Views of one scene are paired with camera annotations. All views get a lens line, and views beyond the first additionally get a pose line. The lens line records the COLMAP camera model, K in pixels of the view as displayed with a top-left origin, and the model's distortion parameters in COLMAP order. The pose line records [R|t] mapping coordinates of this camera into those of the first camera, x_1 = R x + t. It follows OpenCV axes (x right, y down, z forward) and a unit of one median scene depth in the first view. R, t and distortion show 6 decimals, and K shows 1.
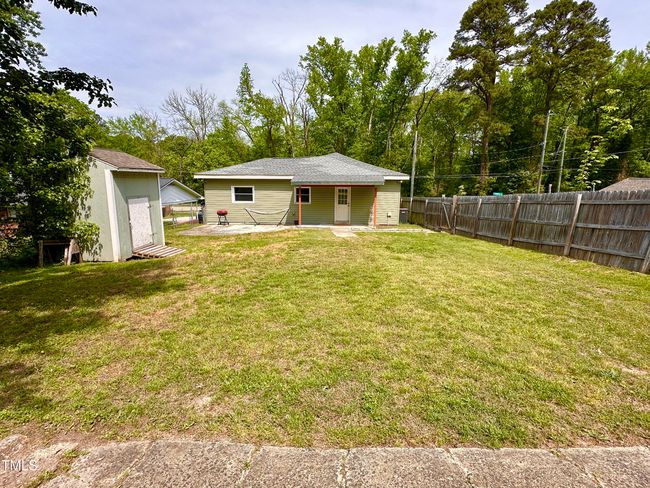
lens RADIAL K [[330.0, 0, 325.0], [0, 330.0, 244.0], [0, 0, 1]] dist [0.011687, 0.000887]
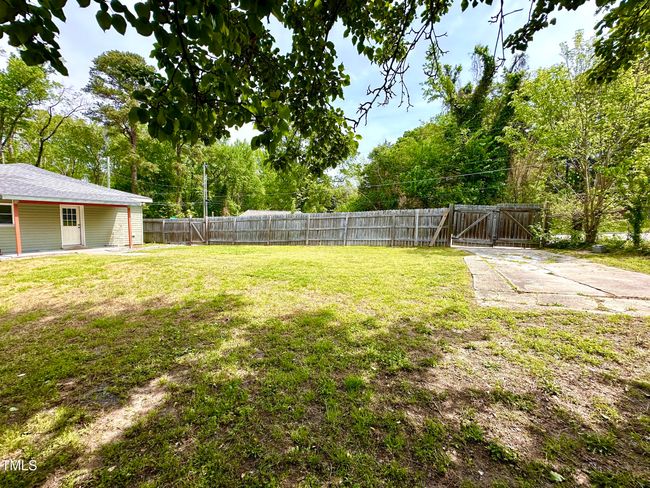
lens RADIAL K [[259.5, 0, 325.0], [0, 259.5, 244.0], [0, 0, 1]] dist [-0.001104, -0.000124]
pose [[0.387971, -0.083074, 0.917920, -0.316178], [0.140740, 0.989590, 0.030075, -0.000533], [-0.910862, 0.117520, 0.395624, 0.136447]]
